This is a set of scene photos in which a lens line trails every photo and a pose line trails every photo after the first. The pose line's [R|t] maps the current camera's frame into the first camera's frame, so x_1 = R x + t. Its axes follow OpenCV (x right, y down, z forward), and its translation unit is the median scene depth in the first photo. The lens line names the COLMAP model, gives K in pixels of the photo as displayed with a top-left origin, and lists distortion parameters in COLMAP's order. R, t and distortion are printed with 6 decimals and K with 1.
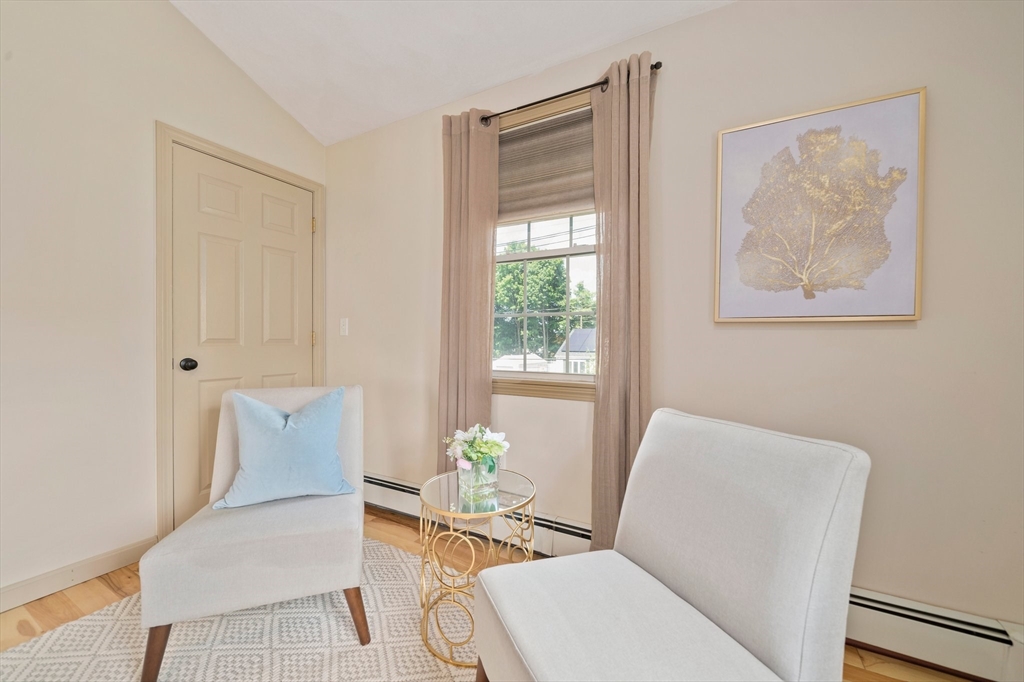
lens RADIAL K [[391.9, 0, 510.2], [0, 391.9, 343.2], [0, 0, 1]] dist [-0.002347, -0.000233]
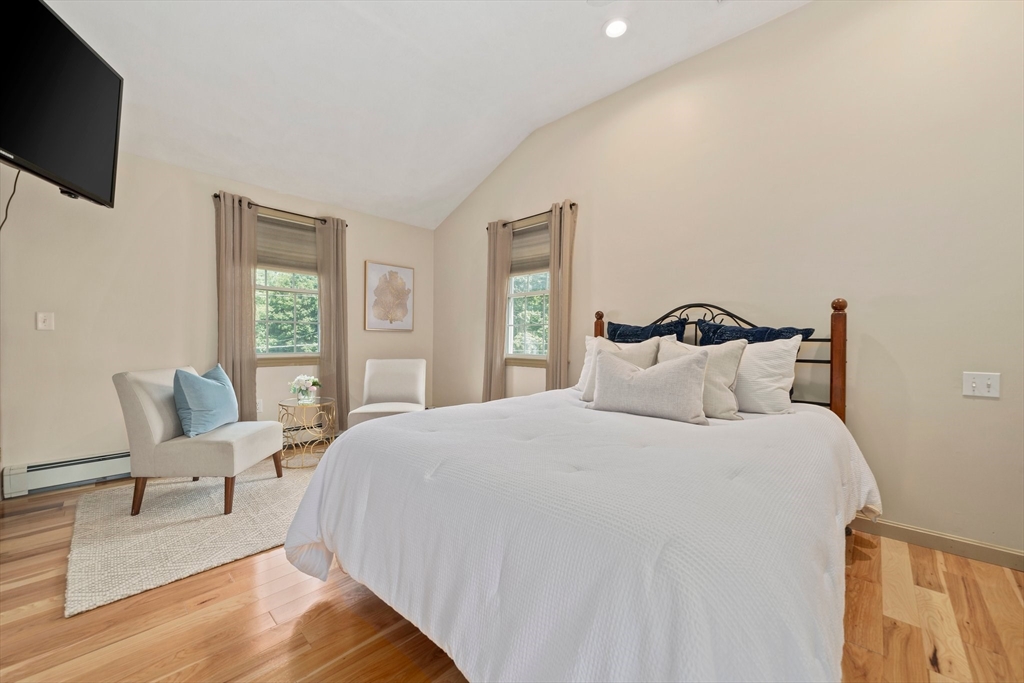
lens RADIAL K [[391.9, 0, 509.7], [0, 391.9, 343.1], [0, 0, 1]] dist [-0.002347, -0.000233]
pose [[0.244079, -0.008520, 0.969718, -2.084723], [0.004016, 0.999962, 0.007775, 0.026068], [-0.969747, 0.001997, 0.244104, -0.712631]]
